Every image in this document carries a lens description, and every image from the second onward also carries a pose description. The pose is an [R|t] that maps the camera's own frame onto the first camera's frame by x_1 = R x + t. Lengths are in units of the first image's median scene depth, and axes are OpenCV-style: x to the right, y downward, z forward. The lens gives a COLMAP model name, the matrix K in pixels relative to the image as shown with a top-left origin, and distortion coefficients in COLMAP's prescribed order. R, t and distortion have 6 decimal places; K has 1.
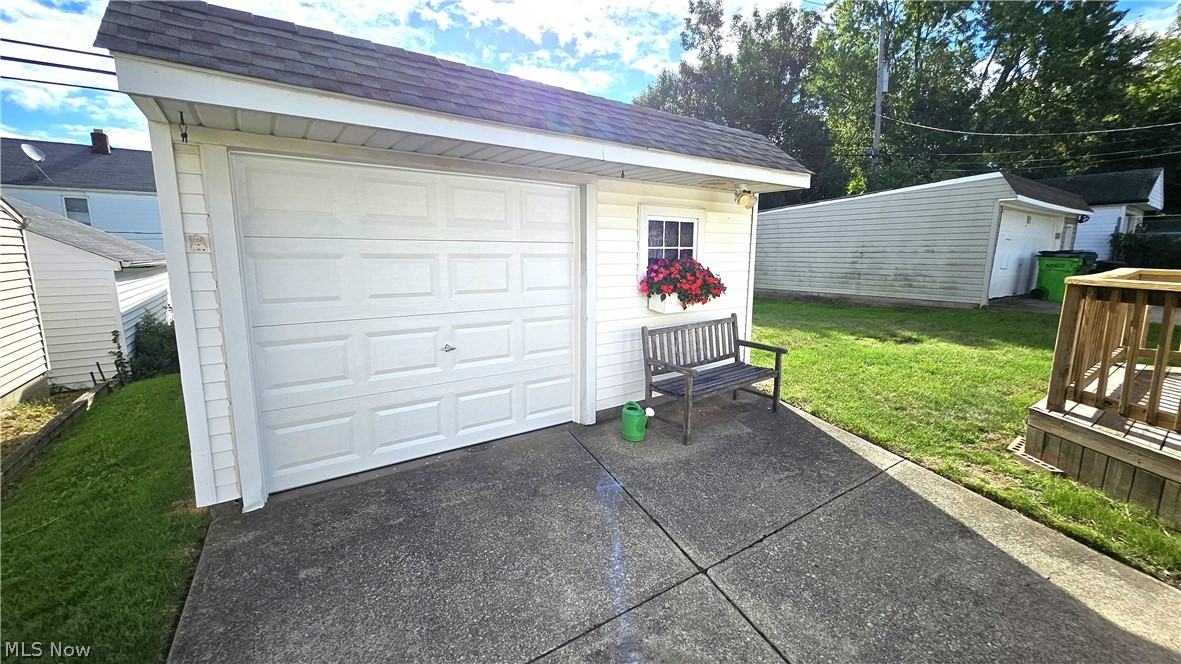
lens RADIAL K [[466.4, 0, 589.8], [0, 466.4, 331.9], [0, 0, 1]] dist [0.010606, -0.002631]
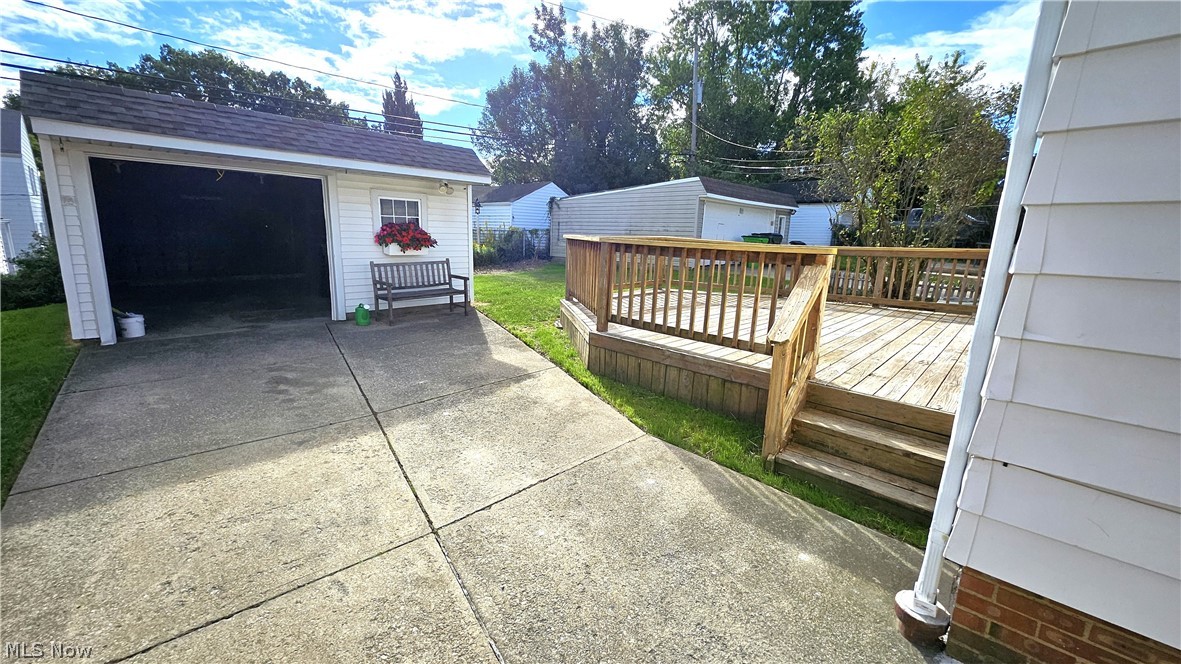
lens RADIAL K [[466.4, 0, 592.6], [0, 466.4, 327.3], [0, 0, 1]] dist [0.010606, -0.002631]
pose [[0.980796, -0.013854, 0.194542, 0.484061], [0.007879, 0.999474, 0.031454, 0.155144], [-0.194875, -0.029317, 0.980390, -0.718426]]
